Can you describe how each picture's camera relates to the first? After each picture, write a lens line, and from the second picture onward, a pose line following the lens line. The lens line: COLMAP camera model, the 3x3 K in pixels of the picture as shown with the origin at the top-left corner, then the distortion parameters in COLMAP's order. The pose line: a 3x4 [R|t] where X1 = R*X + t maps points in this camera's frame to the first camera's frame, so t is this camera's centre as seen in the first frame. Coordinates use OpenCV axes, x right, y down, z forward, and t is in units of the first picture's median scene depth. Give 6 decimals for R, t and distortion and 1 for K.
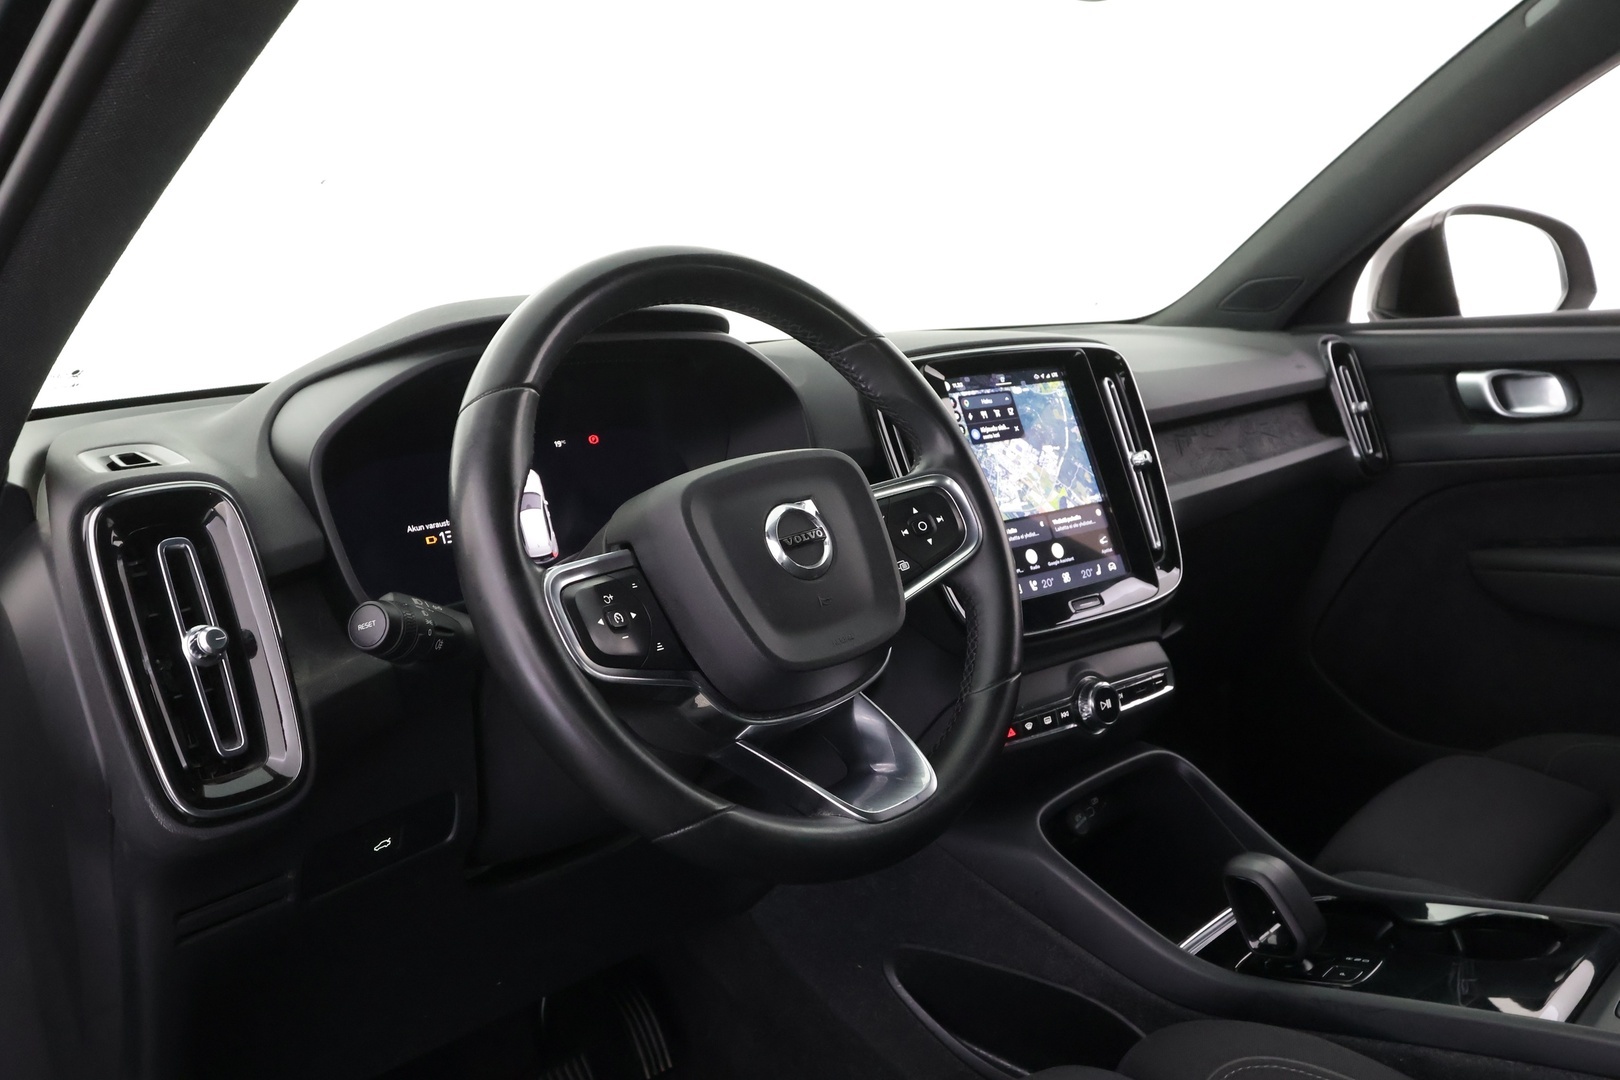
lens RADIAL K [[1374.0, 0, 820.8], [0, 1374.0, 537.3], [0, 0, 1]] dist [-0.014429, -0.005662]
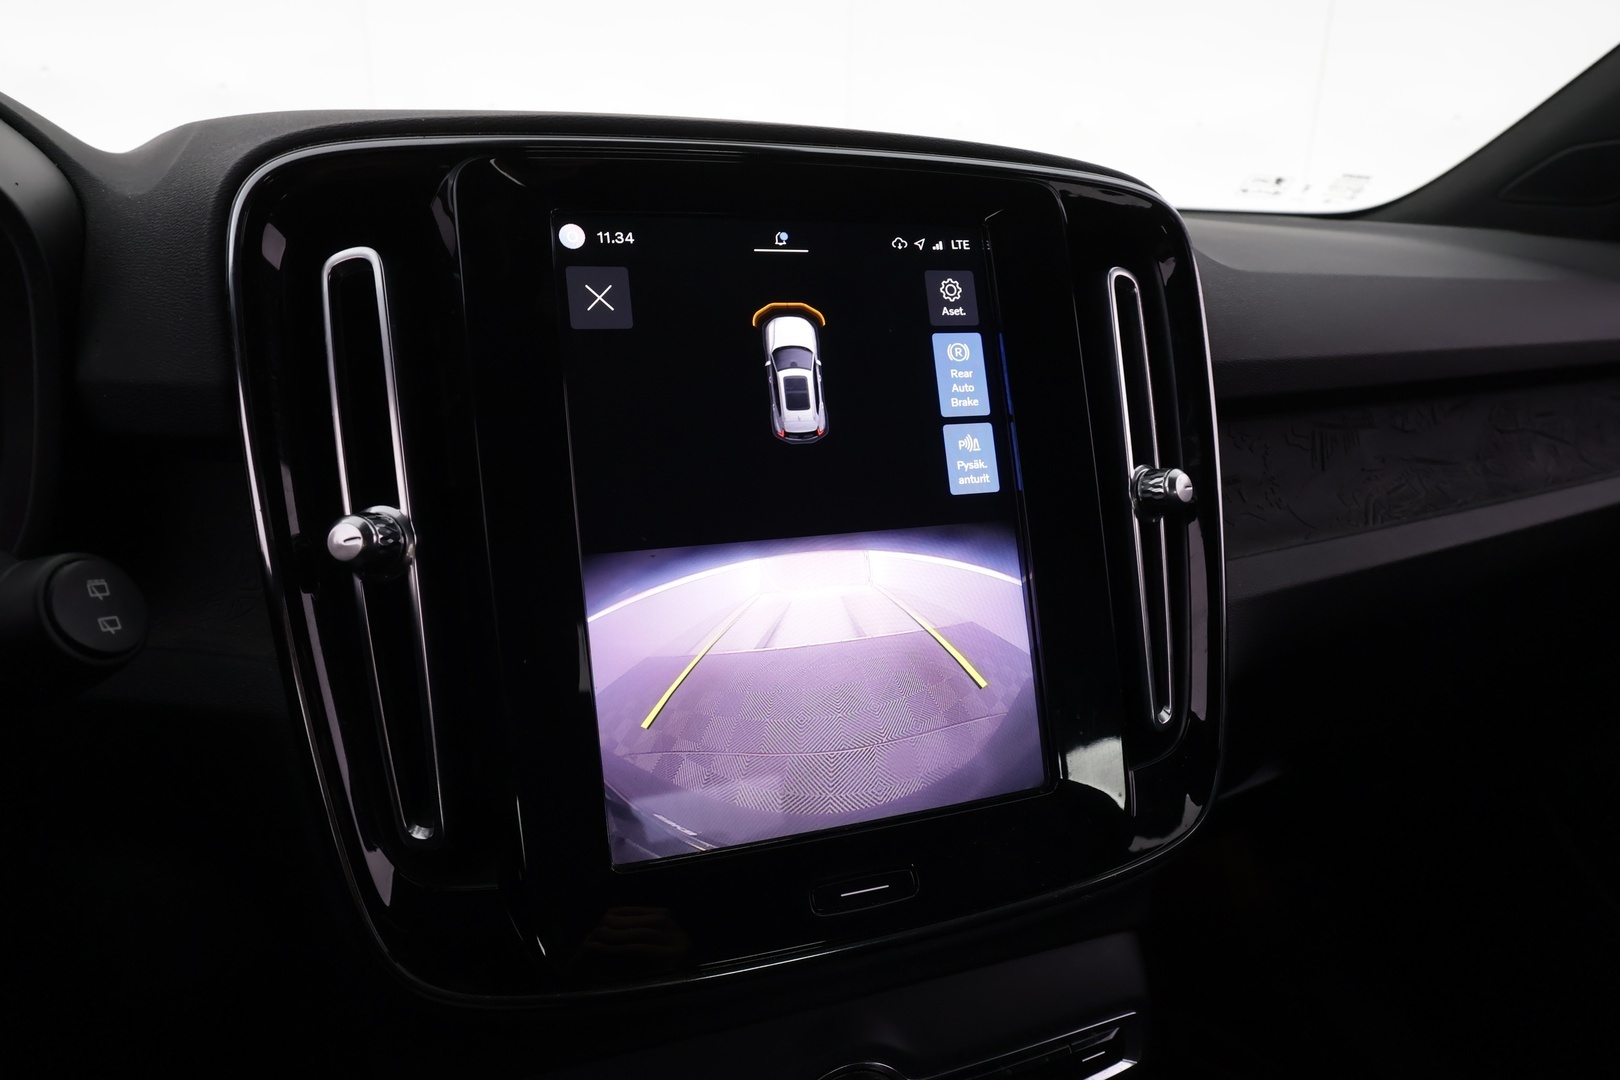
lens RADIAL K [[937.5, 0, 813.0], [0, 937.5, 536.8], [0, 0, 1]] dist [0.011479, 0.000393]
pose [[0.942067, 0.167762, -0.290457, 0.221728], [-0.125684, 0.979401, 0.158039, -0.074098], [0.310987, -0.112378, 0.943747, 0.727123]]
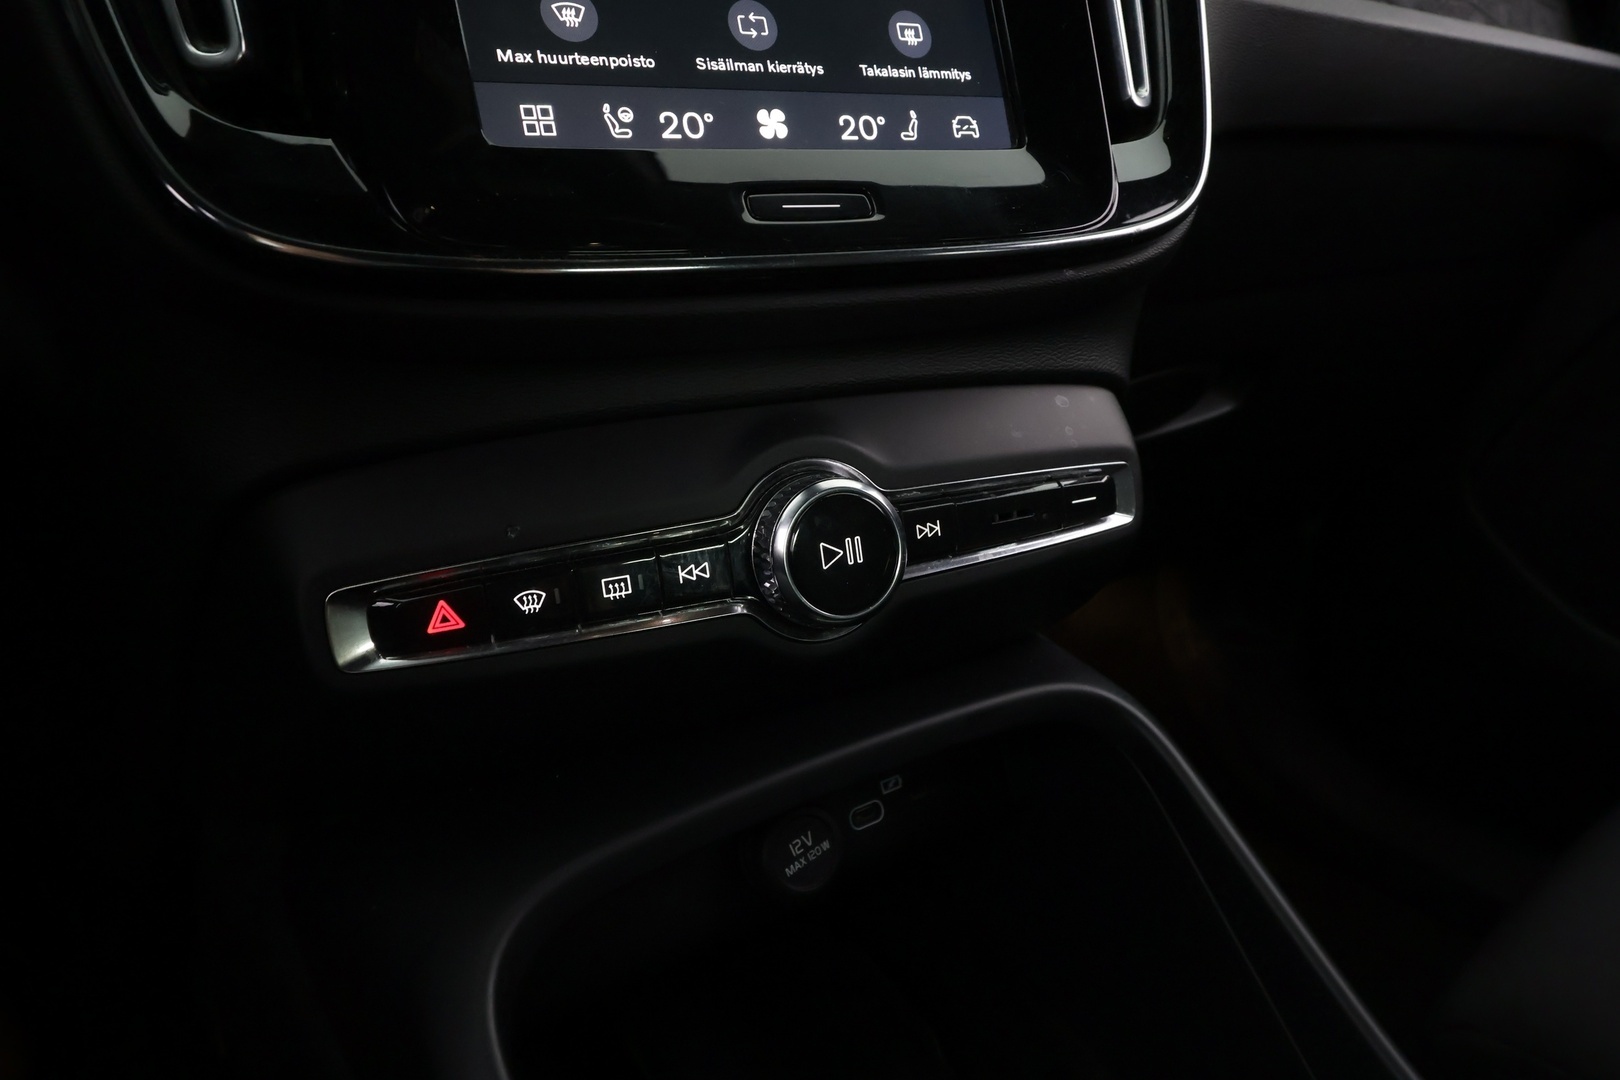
lens RADIAL K [[937.5, 0, 820.4], [0, 937.5, 535.6], [0, 0, 1]] dist [0.011479, 0.000393]
pose [[0.974446, 0.096984, -0.202607, 0.227517], [-0.064044, 0.984505, 0.163244, 0.079542], [0.215300, -0.146097, 0.965558, 0.748677]]
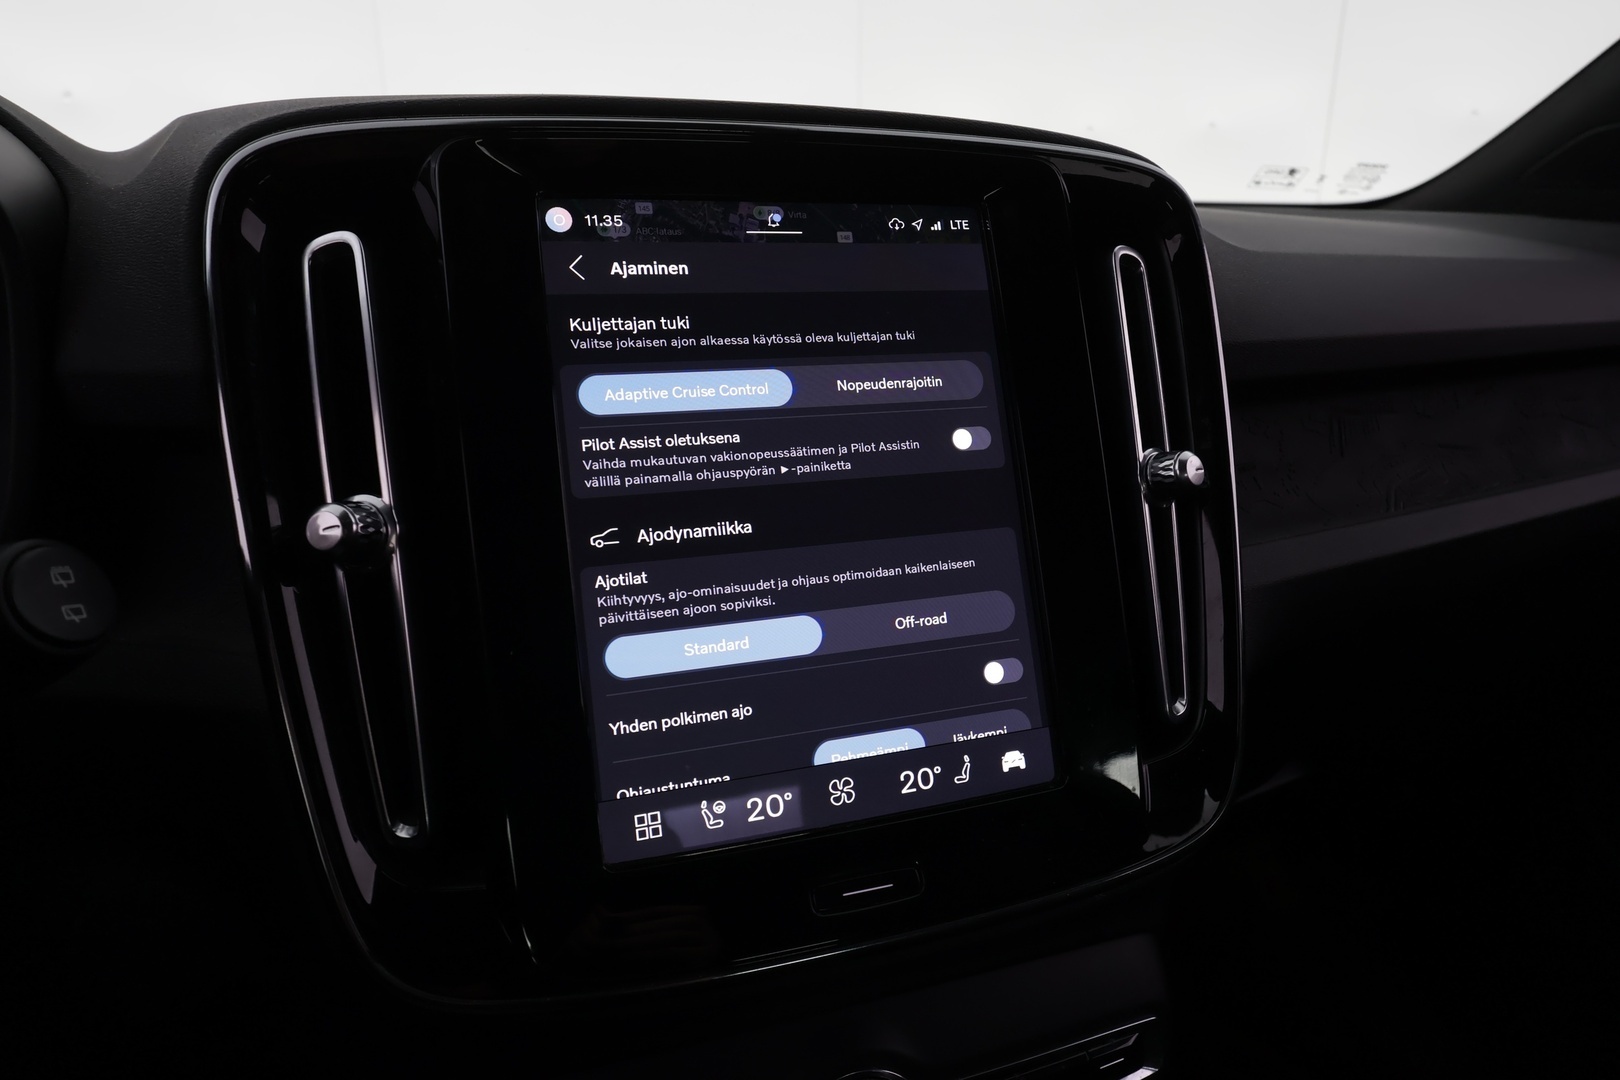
lens RADIAL K [[937.5, 0, 814.6], [0, 937.5, 536.2], [0, 0, 1]] dist [0.011479, 0.000393]
pose [[0.938691, 0.151221, -0.309826, 0.225677], [-0.109707, 0.982975, 0.147391, -0.067740], [0.326840, -0.104365, 0.939299, 0.734901]]
